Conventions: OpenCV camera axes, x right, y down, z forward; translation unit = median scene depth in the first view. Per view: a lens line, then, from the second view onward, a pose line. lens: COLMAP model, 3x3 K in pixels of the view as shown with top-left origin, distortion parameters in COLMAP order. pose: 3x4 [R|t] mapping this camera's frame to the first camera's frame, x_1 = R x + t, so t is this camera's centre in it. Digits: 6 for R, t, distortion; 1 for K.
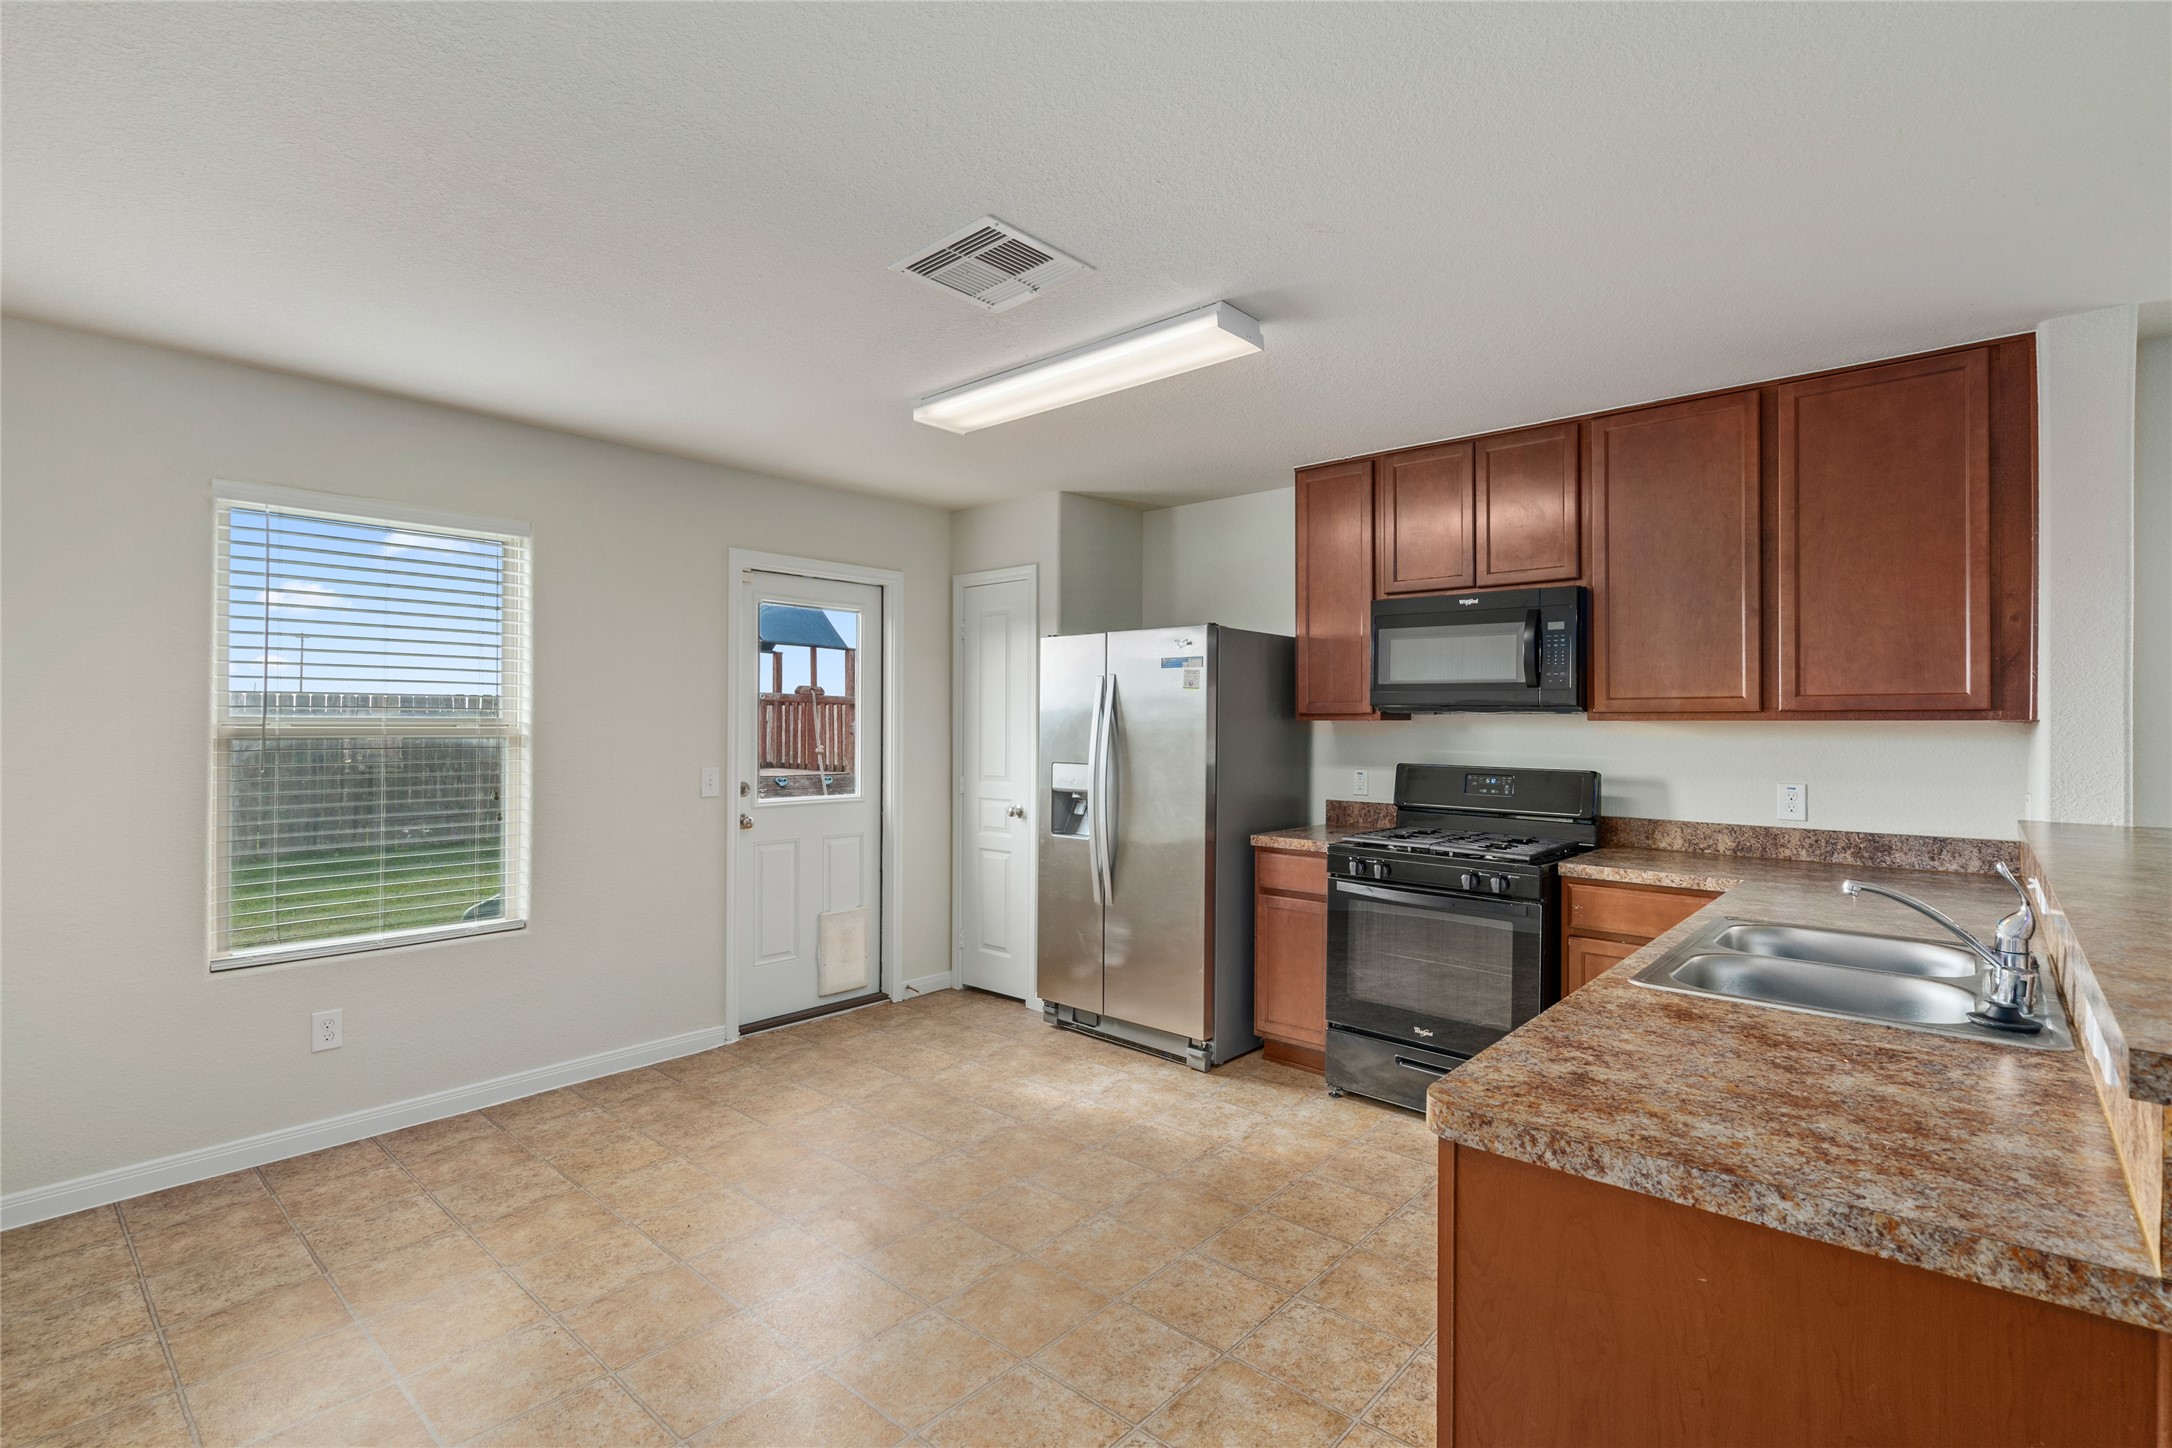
lens RADIAL K [[988.2, 0, 1095.1], [0, 988.2, 721.0], [0, 0, 1]] dist [-0.010181, 0.003128]
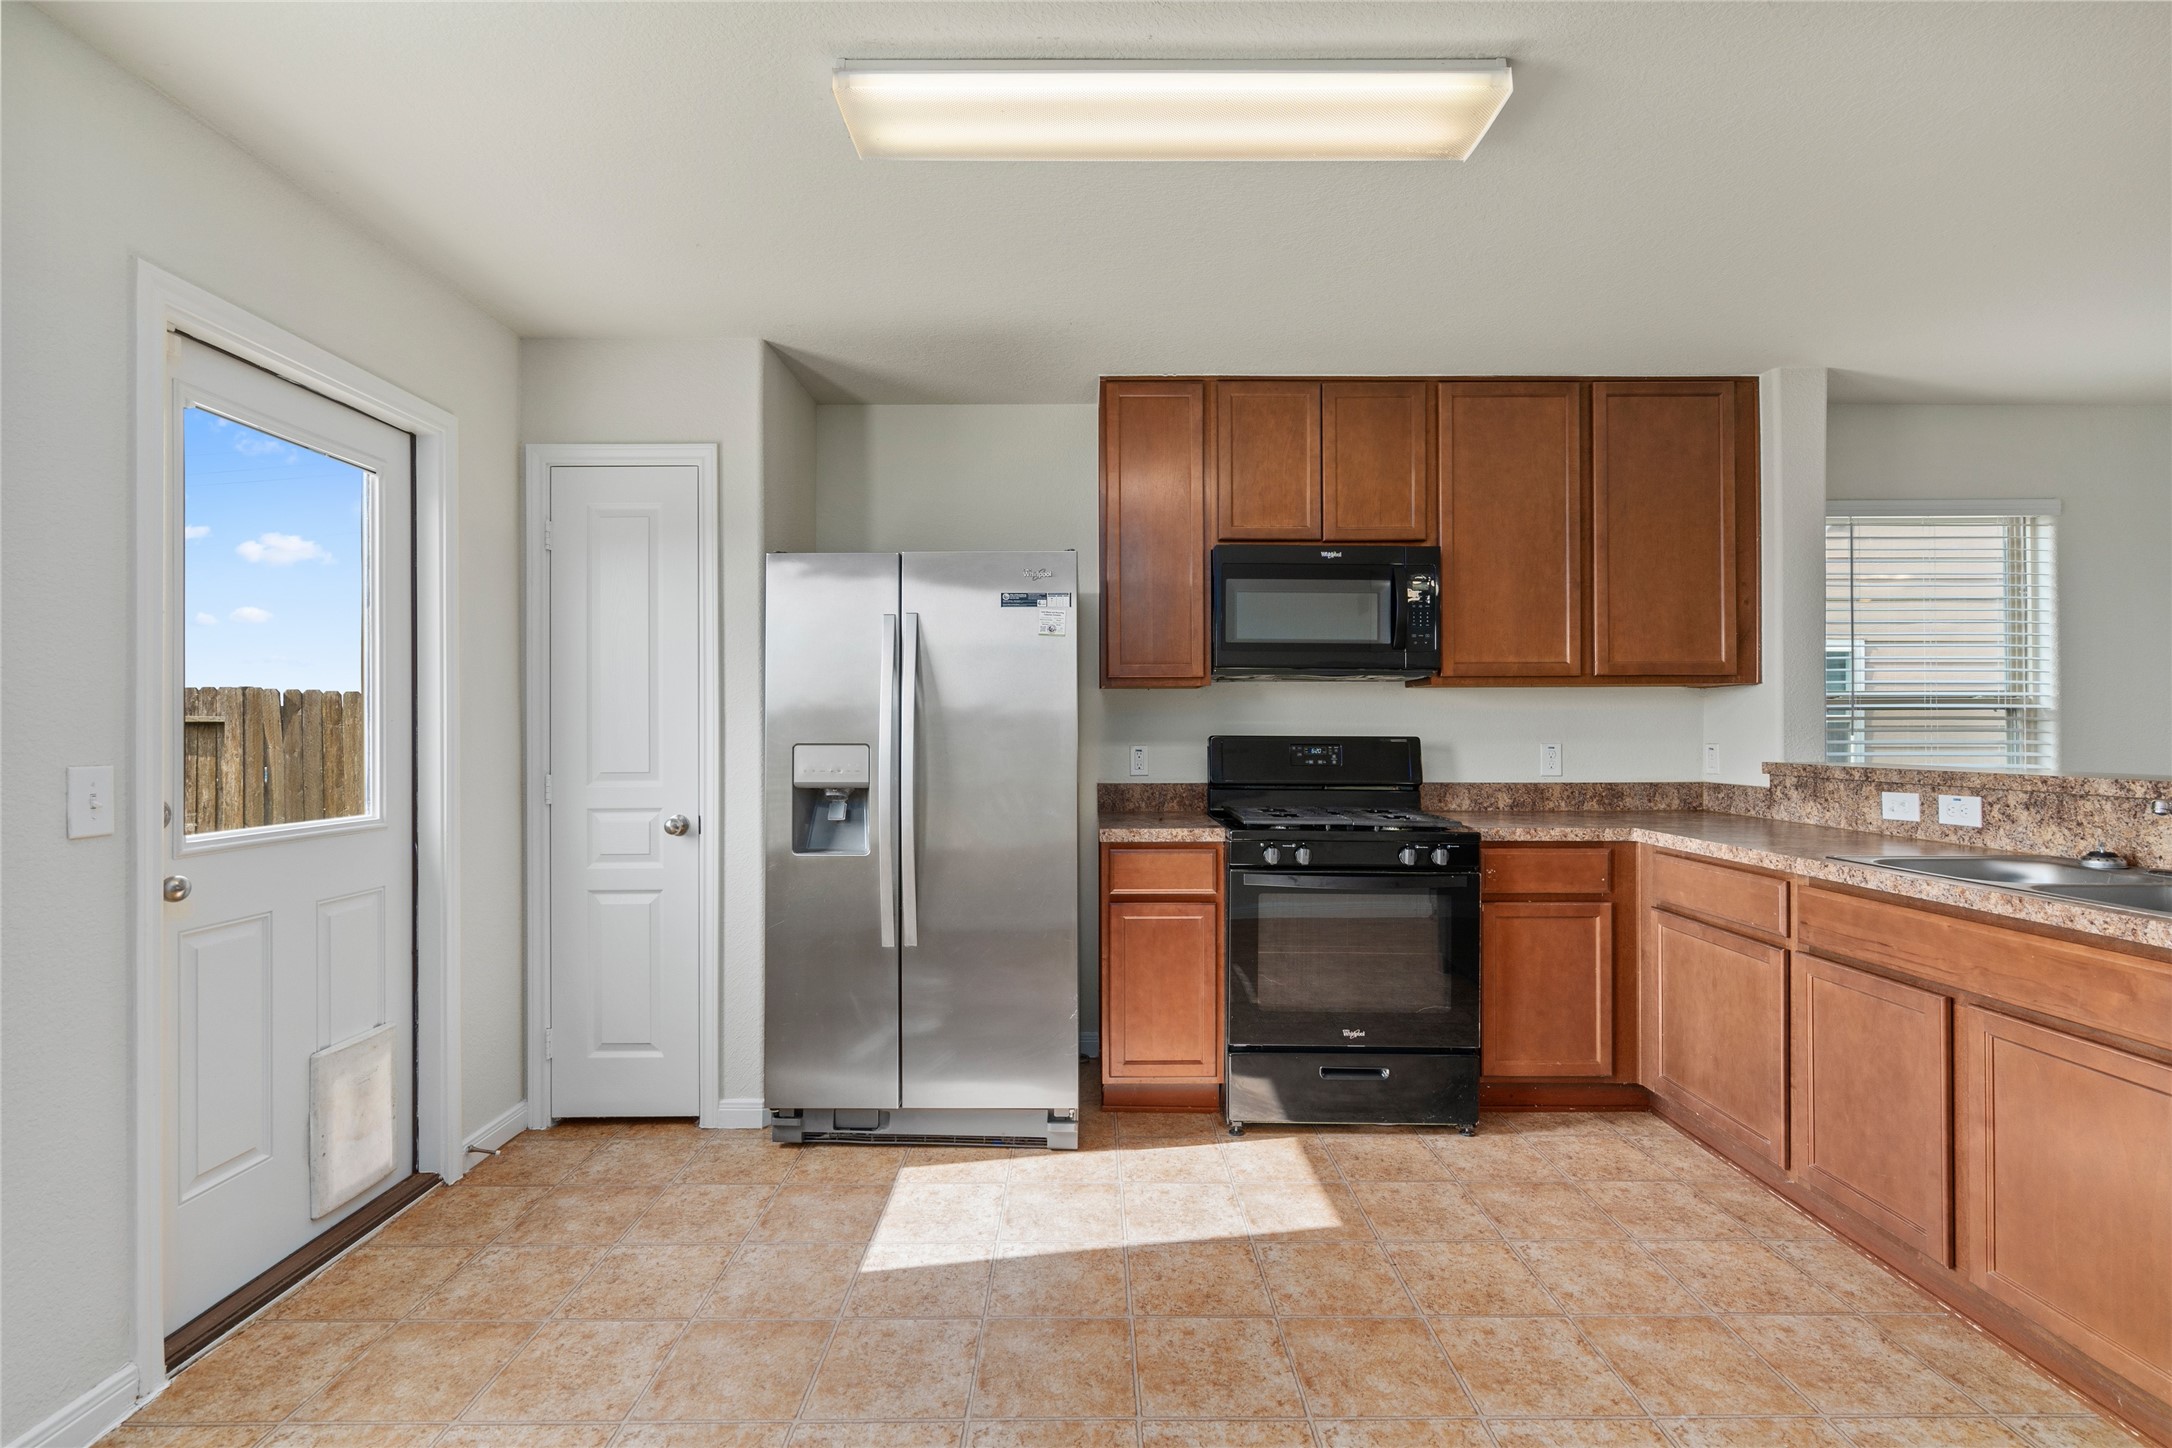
lens RADIAL K [[988.2, 0, 1093.3], [0, 988.2, 717.1], [0, 0, 1]] dist [-0.010181, 0.003128]
pose [[0.752657, -0.000193, 0.658413, -0.398835], [0.004085, 0.999982, -0.004377, 0.033927], [-0.658400, 0.005984, 0.752644, 0.462379]]
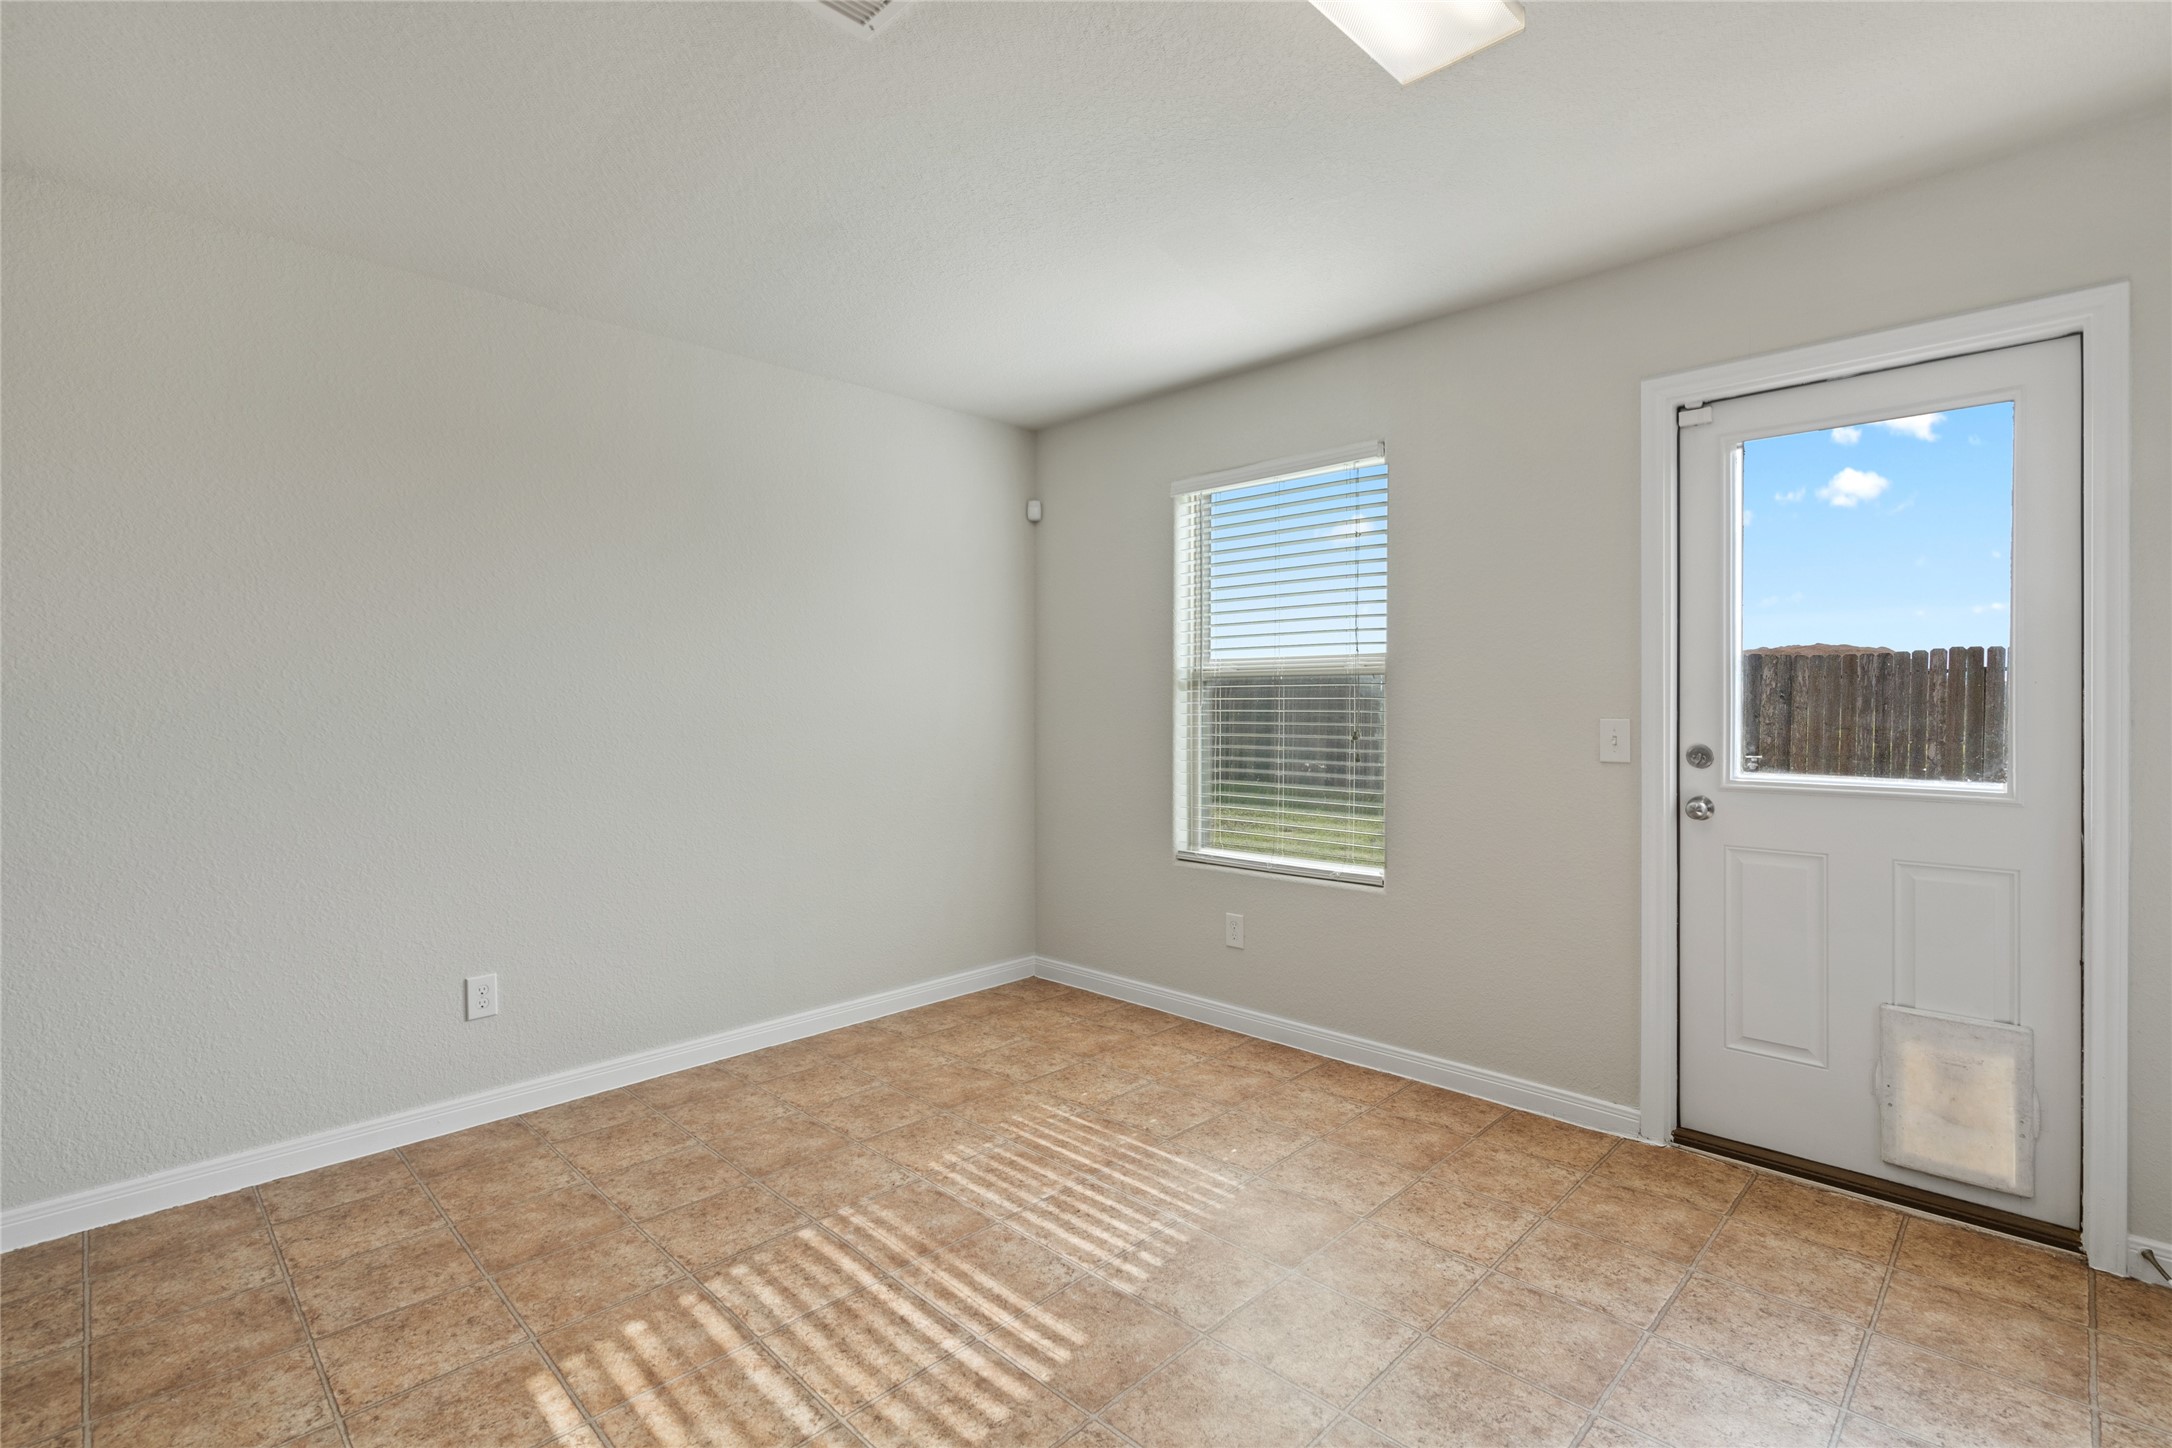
lens RADIAL K [[988.2, 0, 1086.6], [0, 988.2, 705.9], [0, 0, 1]] dist [-0.010181, 0.003128]
pose [[-0.041752, 0.010400, -0.999074, 0.340207], [0.008927, 0.999910, 0.010036, 0.033524], [0.999088, -0.008499, -0.041841, 0.769317]]
